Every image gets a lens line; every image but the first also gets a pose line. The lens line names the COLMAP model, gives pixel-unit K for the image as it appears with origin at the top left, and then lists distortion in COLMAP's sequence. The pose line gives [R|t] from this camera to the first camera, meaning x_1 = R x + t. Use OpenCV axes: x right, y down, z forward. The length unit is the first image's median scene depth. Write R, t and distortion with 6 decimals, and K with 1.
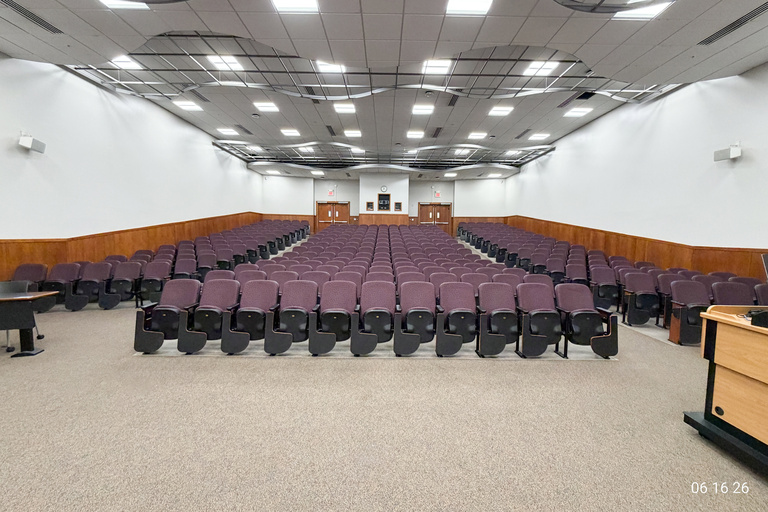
lens RADIAL K [[293.3, 0, 370.9], [0, 293.3, 262.4], [0, 0, 1]] dist [-0.001853, 0.000671]
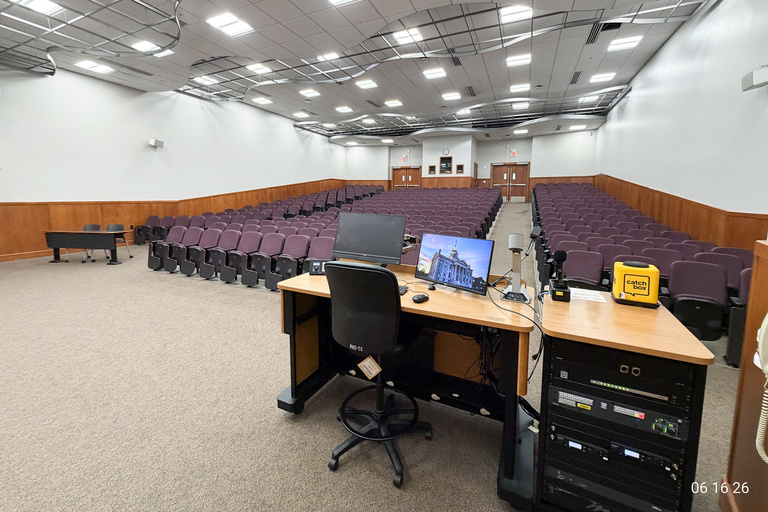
lens RADIAL K [[293.3, 0, 386.7], [0, 293.3, 224.7], [0, 0, 1]] dist [-0.001853, 0.000671]
pose [[0.917286, 0.032415, -0.396908, 0.318685], [-0.034791, 0.999394, 0.001214, 0.003349], [0.396707, 0.012695, 0.917858, 0.008592]]
